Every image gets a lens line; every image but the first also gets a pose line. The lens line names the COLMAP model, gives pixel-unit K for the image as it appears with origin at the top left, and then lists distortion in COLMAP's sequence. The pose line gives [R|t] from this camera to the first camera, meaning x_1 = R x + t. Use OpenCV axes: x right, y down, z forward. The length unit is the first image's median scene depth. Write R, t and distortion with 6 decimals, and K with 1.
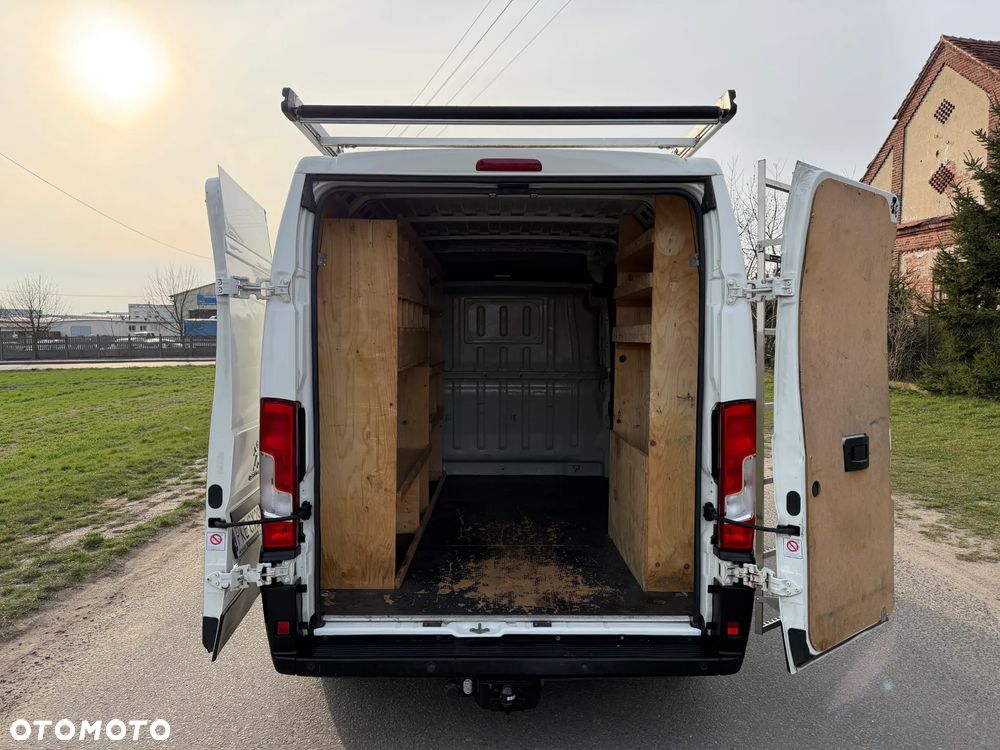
lens RADIAL K [[716.3, 0, 498.5], [0, 716.3, 360.9], [0, 0, 1]] dist [0.030831, -0.041251]
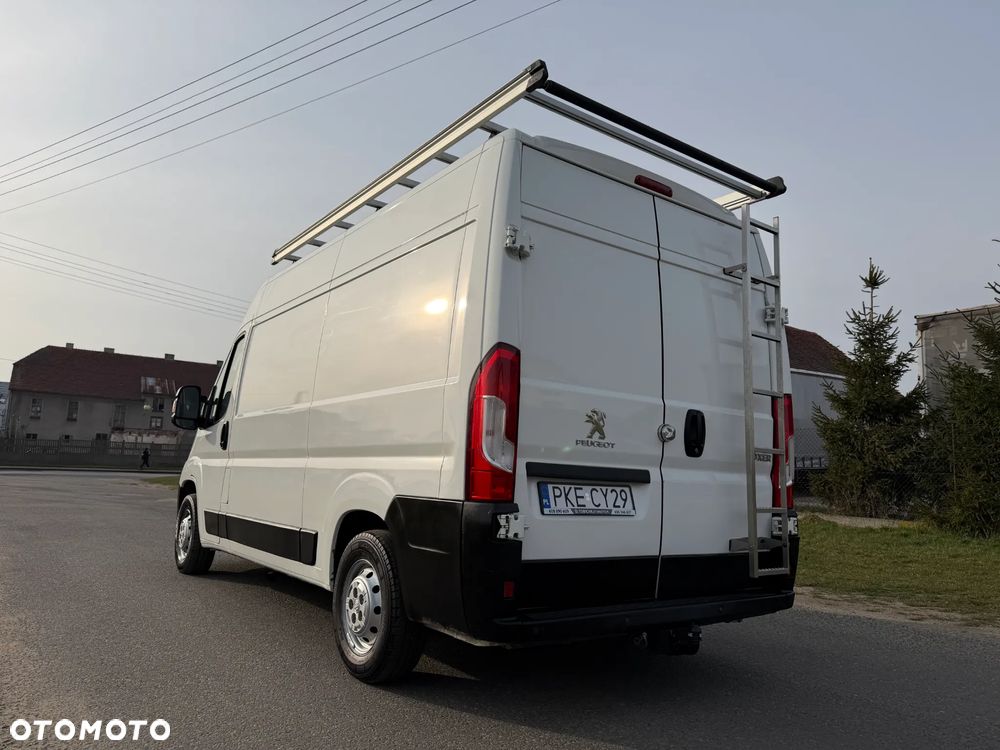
lens RADIAL K [[714.6, 0, 500.0], [0, 714.6, 375.0], [0, 0, 1]] dist [0.041237, -0.054497]
pose [[0.814994, 0.115831, 0.567775, -0.368833], [-0.013244, 0.983285, -0.181589, 0.115008], [-0.579319, 0.140474, 0.802905, 0.096745]]
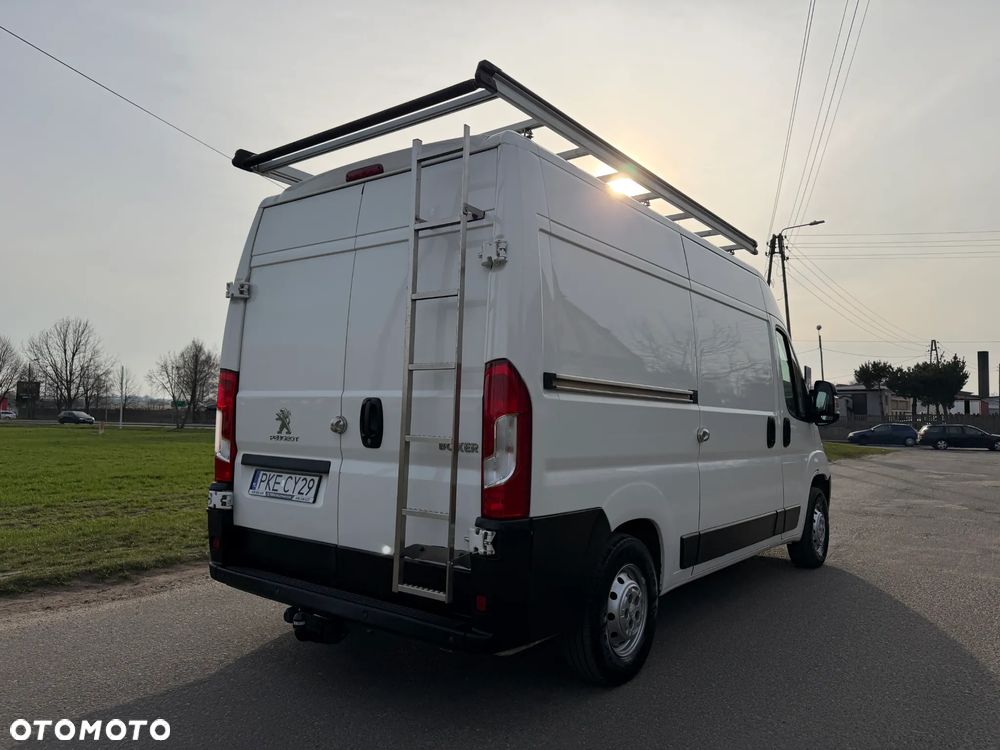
lens RADIAL K [[716.3, 0, 498.5], [0, 716.3, 360.9], [0, 0, 1]] dist [0.030831, -0.041251]
pose [[0.785575, -0.032143, -0.617932, 0.399360], [-0.052858, 0.991514, -0.118773, 0.072745], [0.616505, 0.125967, 0.777209, 0.108036]]
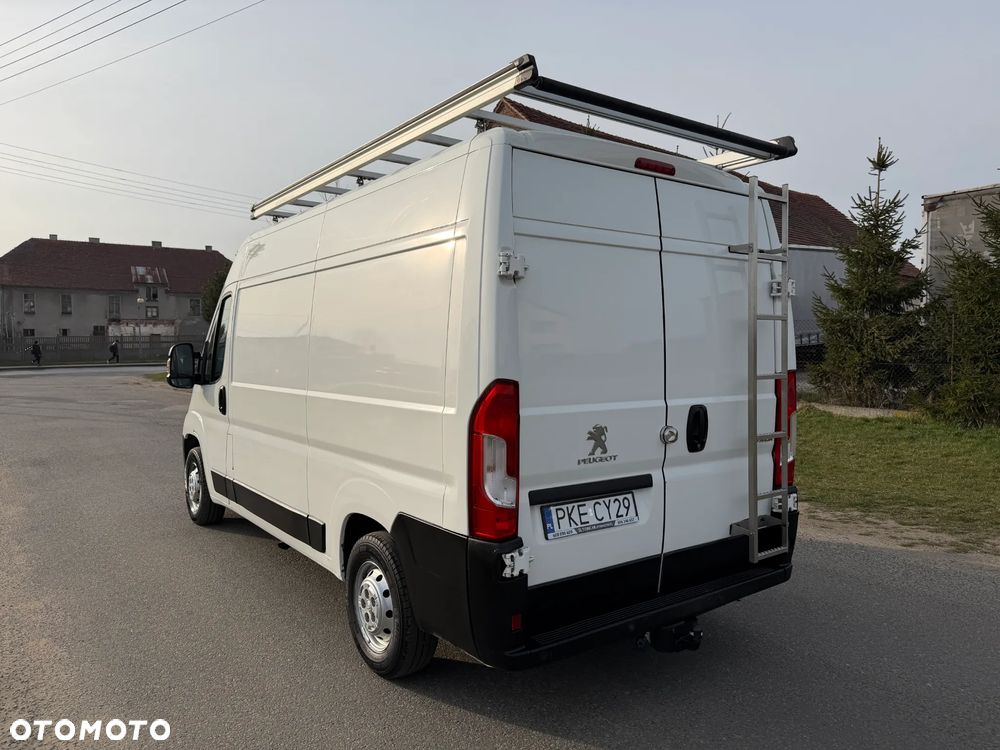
lens RADIAL K [[714.6, 0, 500.0], [0, 714.6, 375.0], [0, 0, 1]] dist [0.041237, -0.054497]
pose [[0.815130, -0.023682, 0.578794, -0.365811], [0.028989, 0.999580, 0.000072, 0.019851], [-0.578553, 0.016720, 0.815474, 0.099997]]
